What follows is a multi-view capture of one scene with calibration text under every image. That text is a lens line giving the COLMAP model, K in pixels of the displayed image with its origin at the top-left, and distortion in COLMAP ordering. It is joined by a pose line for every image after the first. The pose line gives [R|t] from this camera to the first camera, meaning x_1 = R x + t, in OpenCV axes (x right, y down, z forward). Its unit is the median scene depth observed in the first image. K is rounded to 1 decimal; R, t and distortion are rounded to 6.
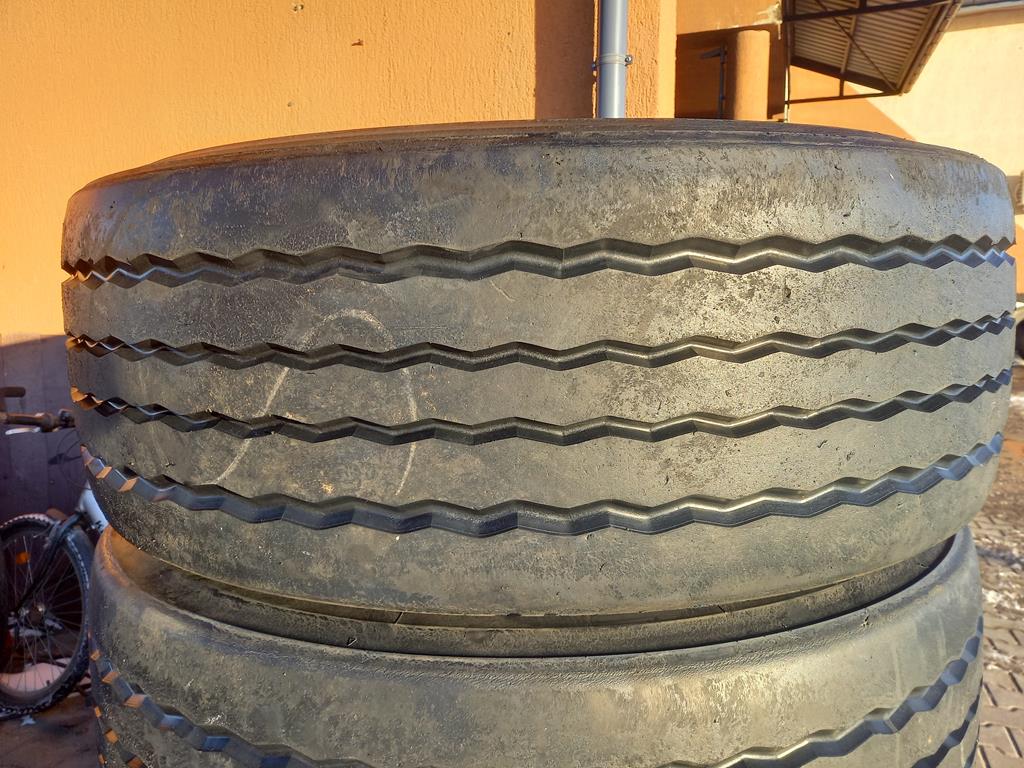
lens RADIAL K [[756.0, 0, 474.0], [0, 756.0, 387.2], [0, 0, 1]] dist [0.015918, 0.002122]
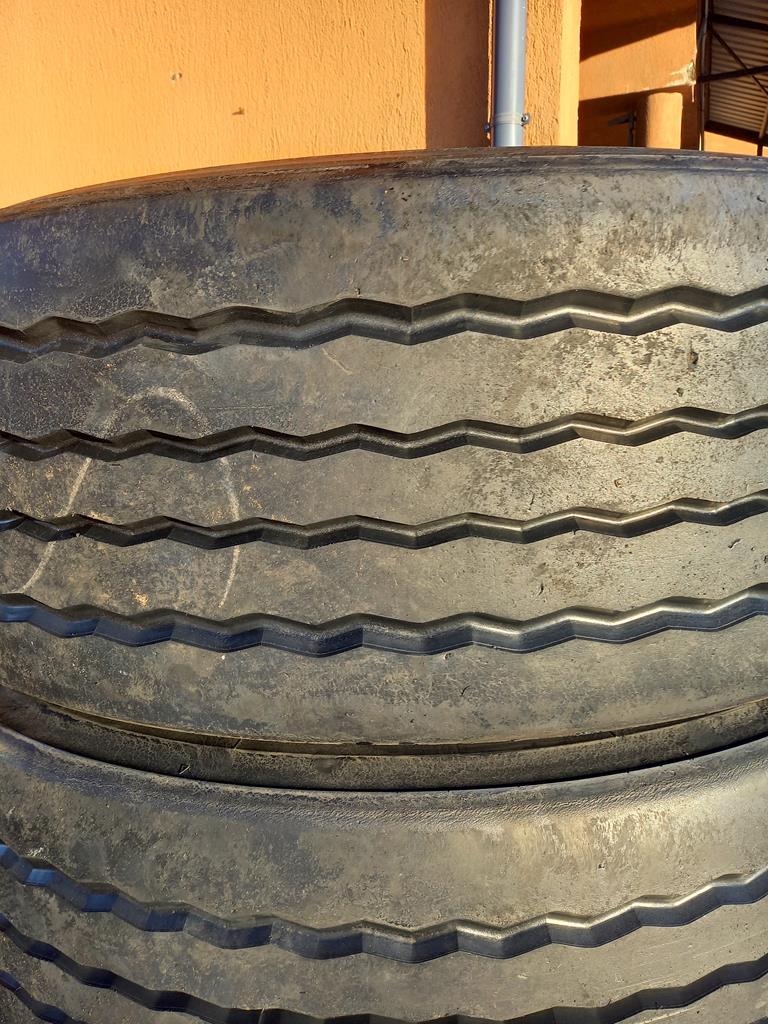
lens RADIAL K [[756.0, 0, 341.8], [0, 756.0, 516.6], [0, 0, 1]] dist [0.015918, 0.002122]
pose [[0.998947, -0.008756, -0.045026, 0.072526], [0.011279, 0.998361, 0.056110, -0.005276], [0.044461, -0.056559, 0.997409, 0.164444]]
